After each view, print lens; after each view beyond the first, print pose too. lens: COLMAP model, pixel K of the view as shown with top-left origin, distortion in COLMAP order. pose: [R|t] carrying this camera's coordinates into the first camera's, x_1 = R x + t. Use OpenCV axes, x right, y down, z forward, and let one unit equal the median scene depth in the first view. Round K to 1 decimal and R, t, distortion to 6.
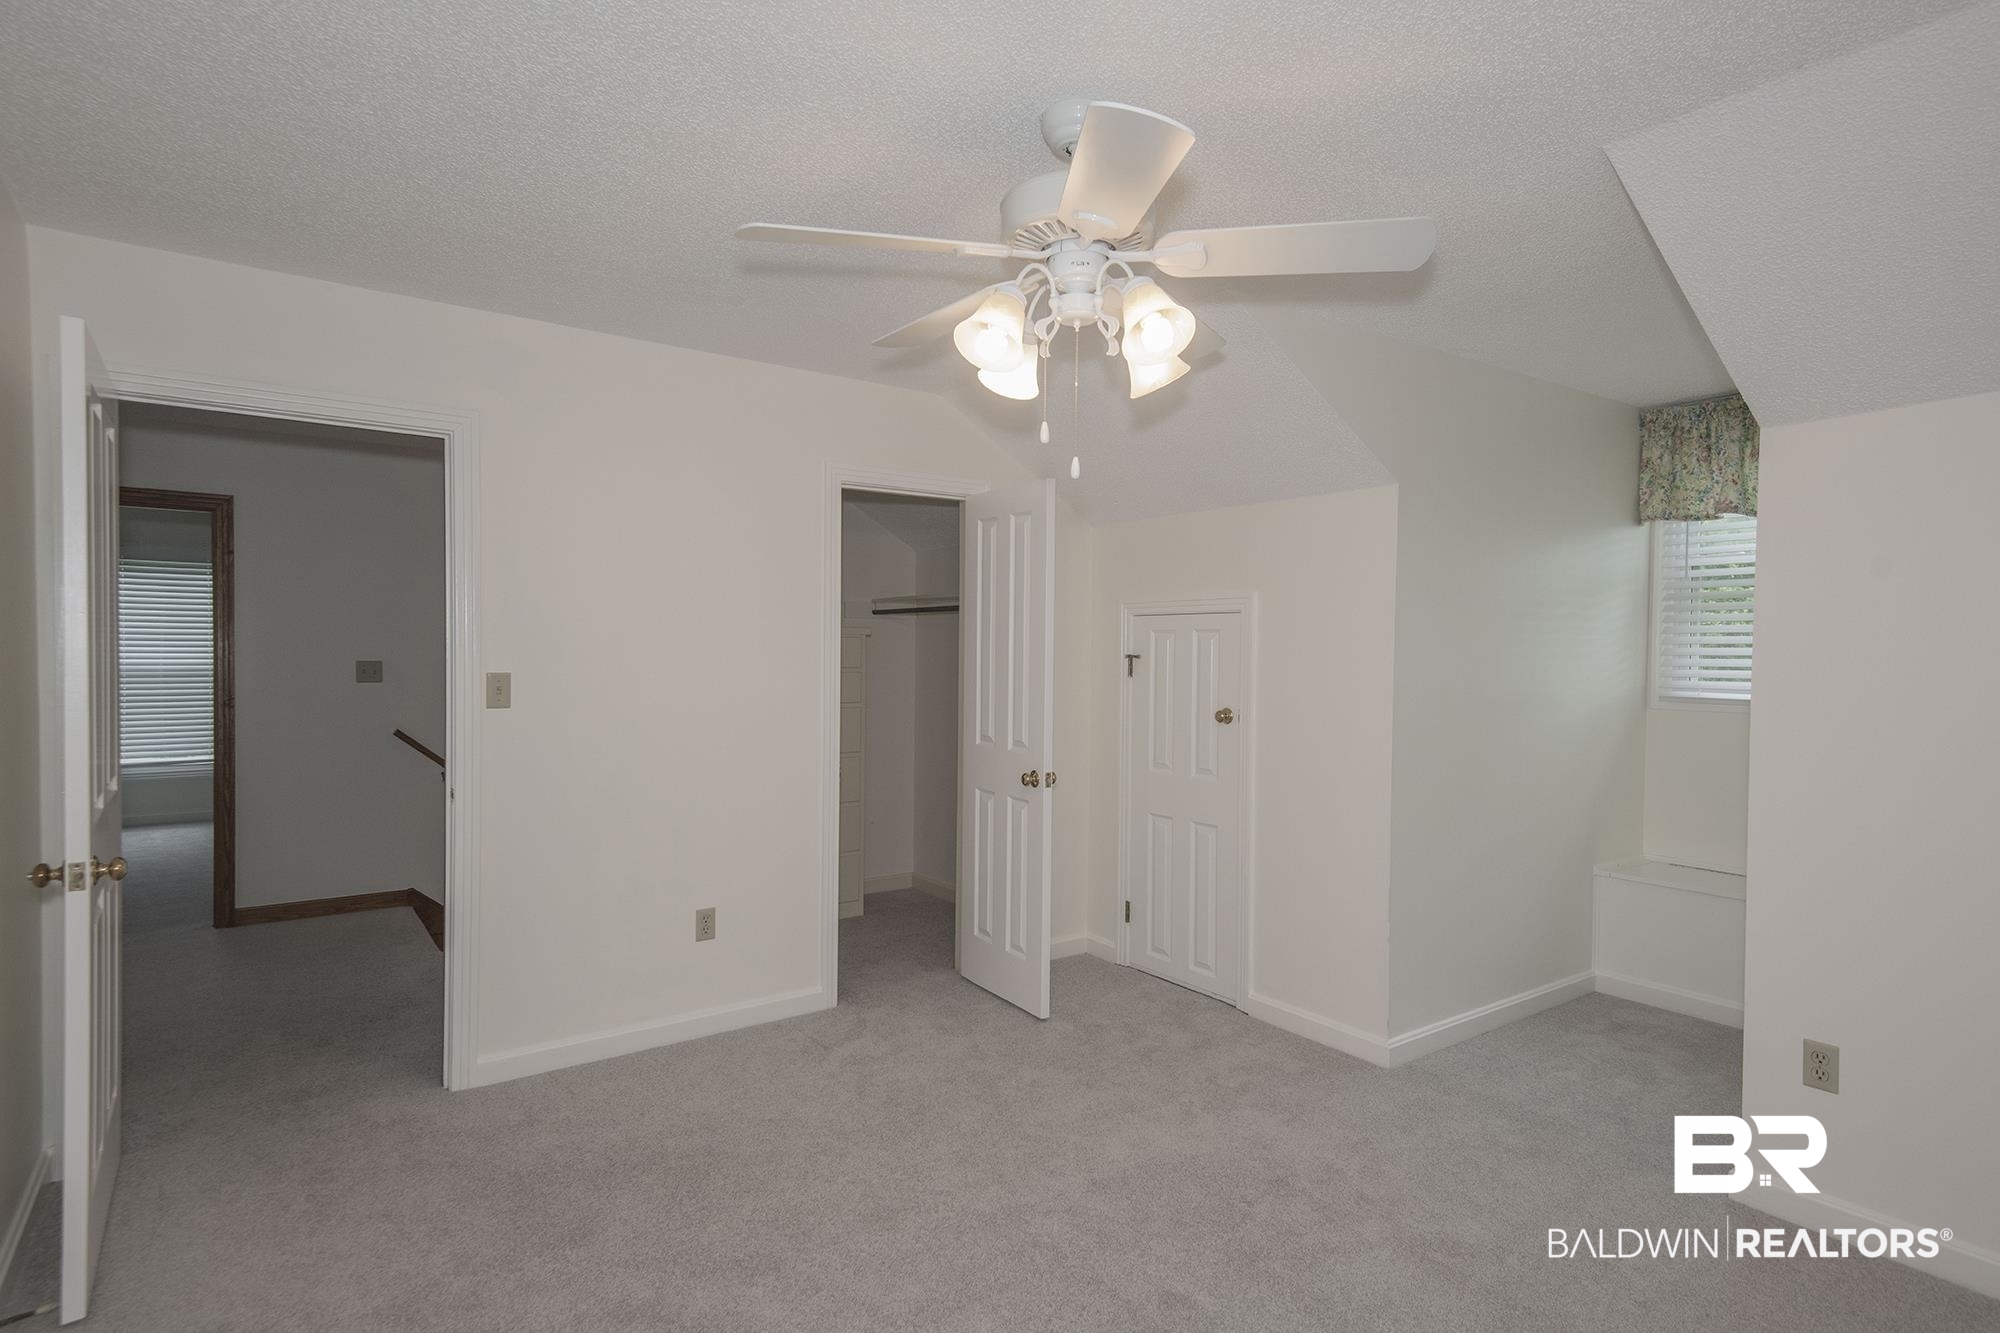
lens RADIAL K [[1042.2, 0, 1000.0], [0, 1042.2, 666.5], [0, 0, 1]] dist [0.034037, -0.000894]
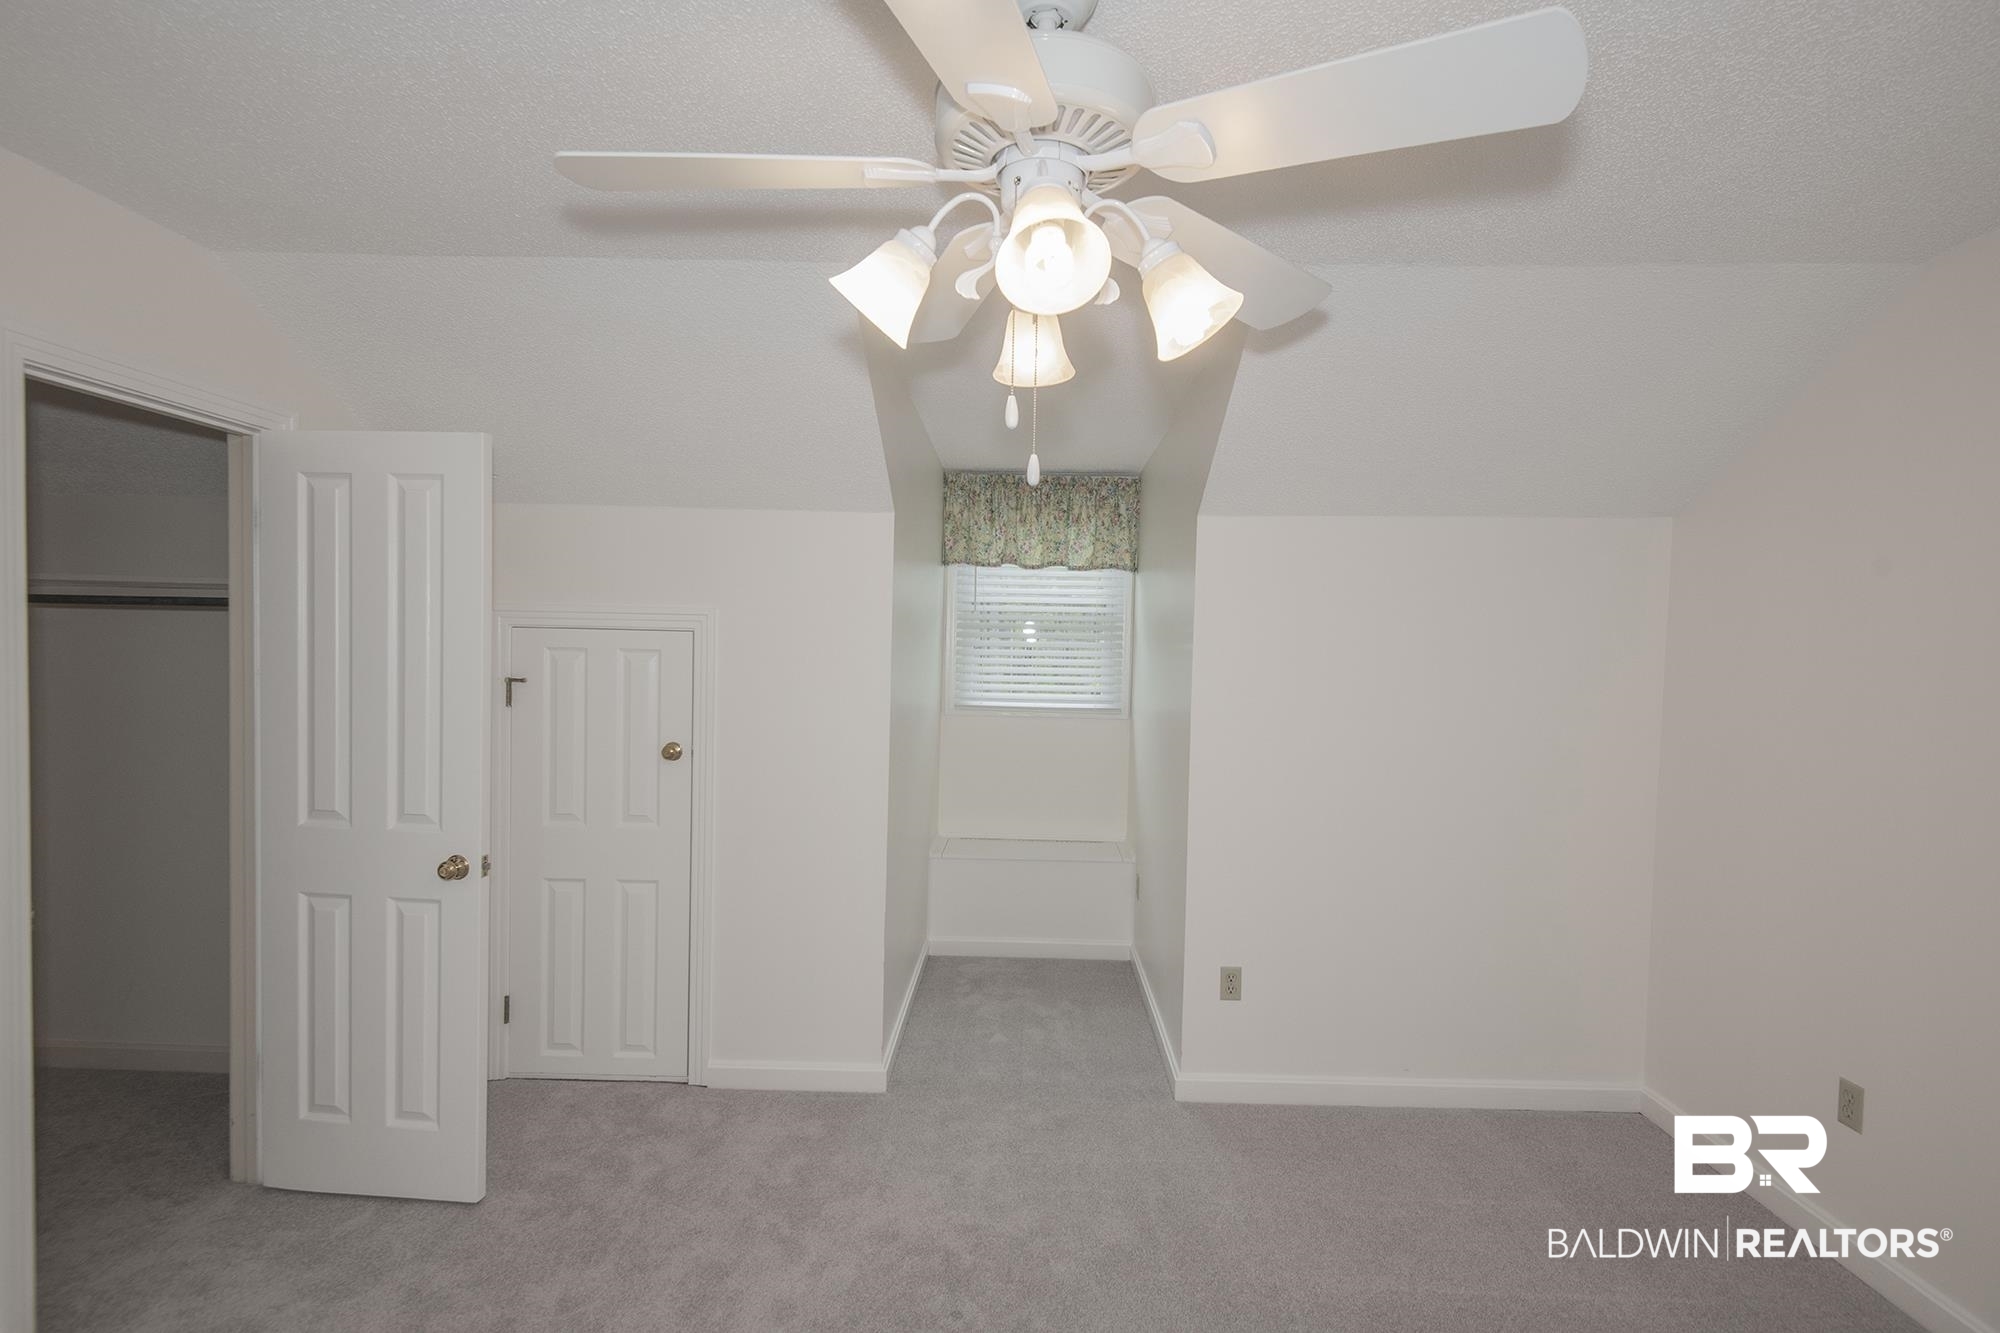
lens RADIAL K [[930.7, 0, 1017.4], [0, 930.7, 676.2], [0, 0, 1]] dist [-0.002647, -0.000996]
pose [[0.591558, -0.014371, 0.806135, -0.225706], [-0.004349, 0.999770, 0.021014, -0.030941], [-0.806251, -0.015936, 0.591359, 0.312956]]
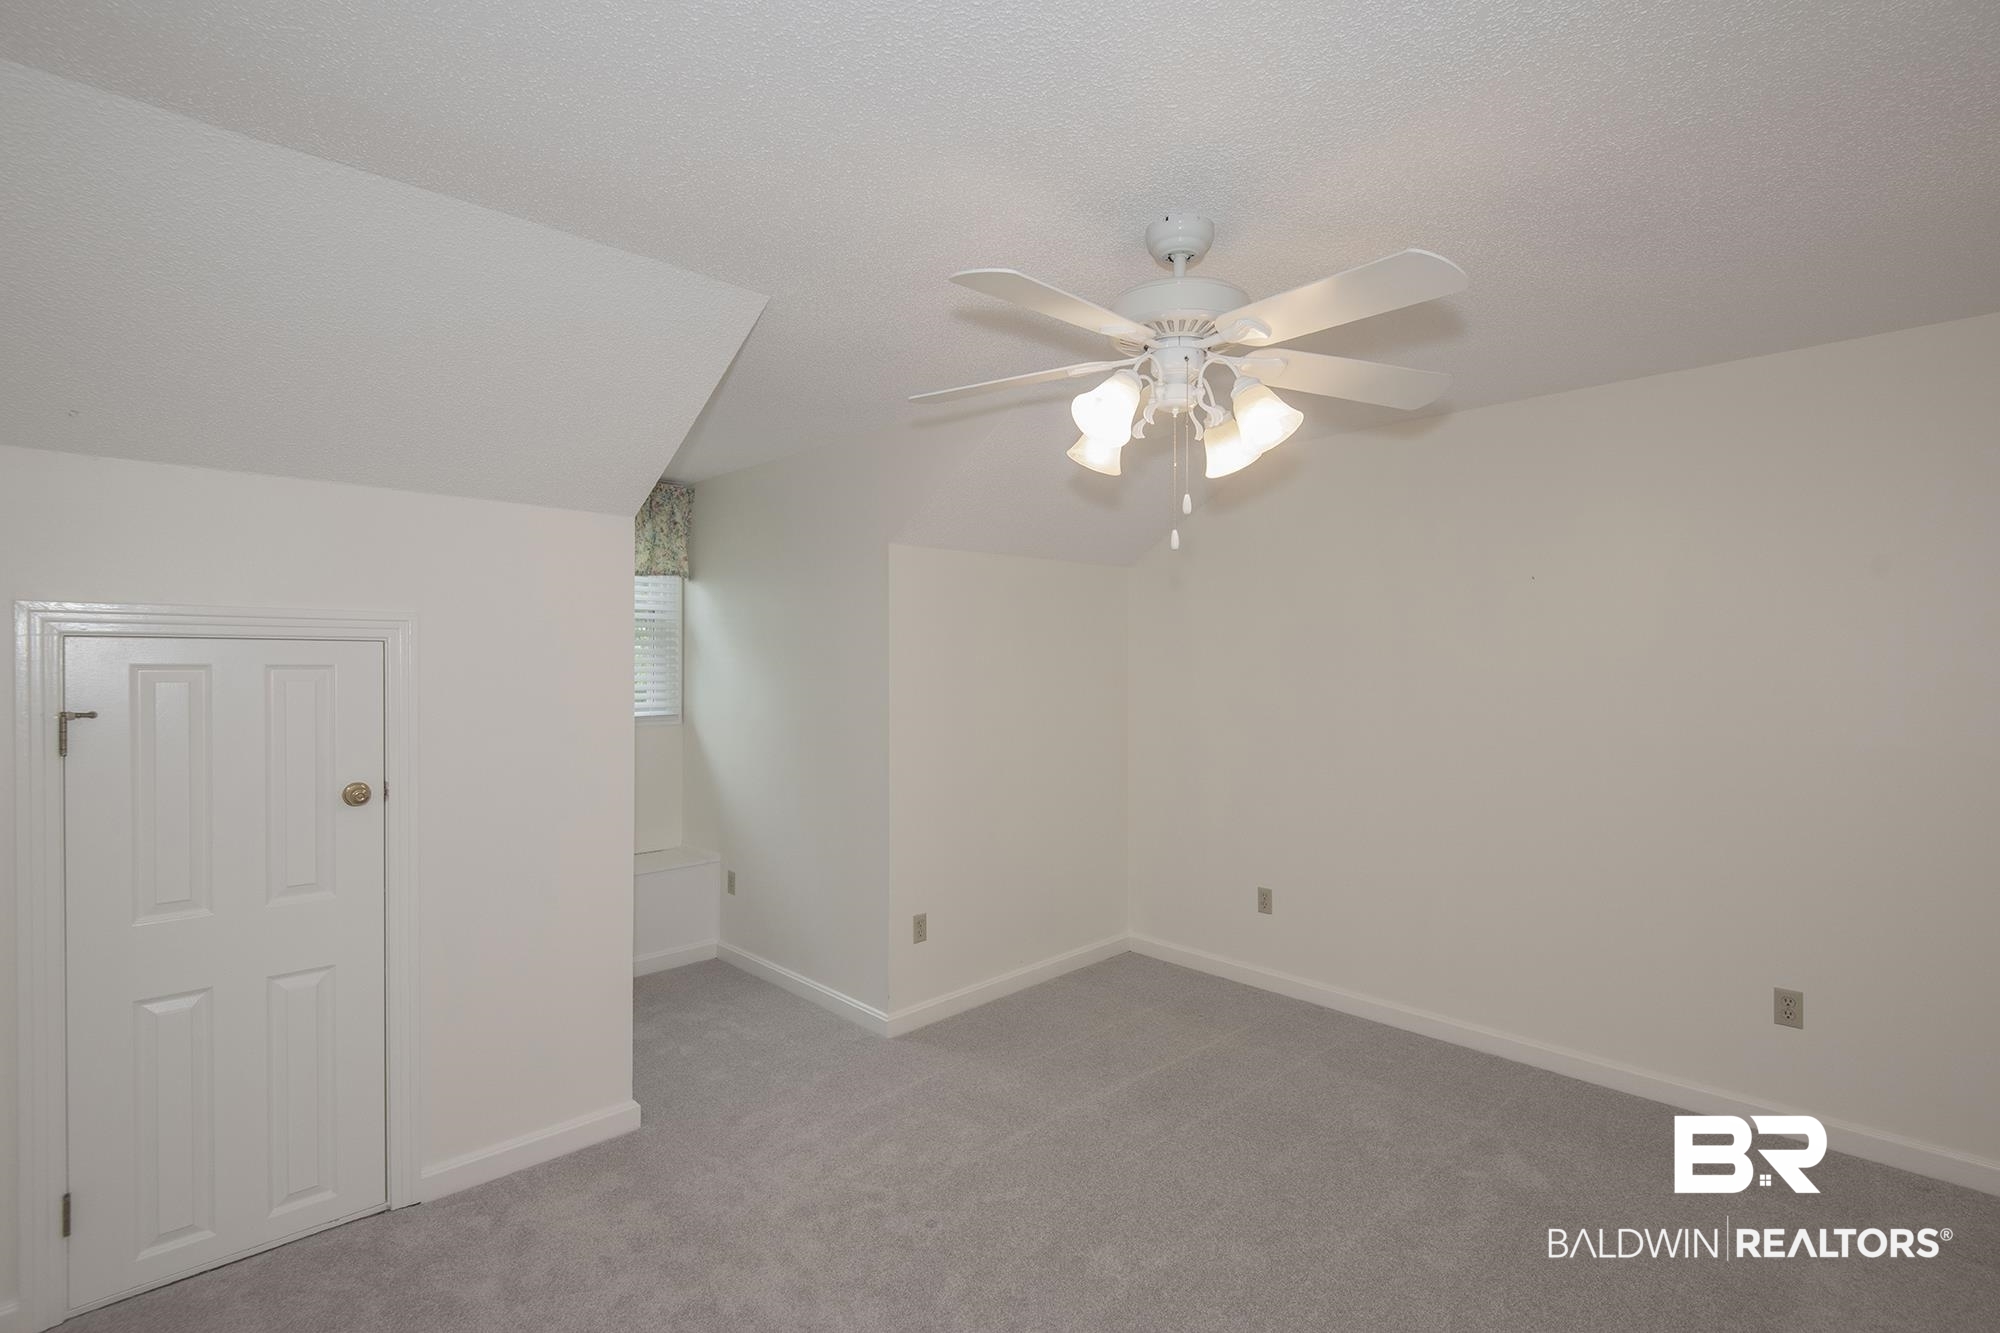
lens RADIAL K [[927.9, 0, 1015.1], [0, 927.9, 656.7], [0, 0, 1]] dist [0.001309, -0.010858]
pose [[-0.166443, -0.000419, 0.986051, -0.431980], [0.015296, 0.999878, 0.003007, -0.035811], [-0.985932, 0.015583, -0.166416, 0.663976]]
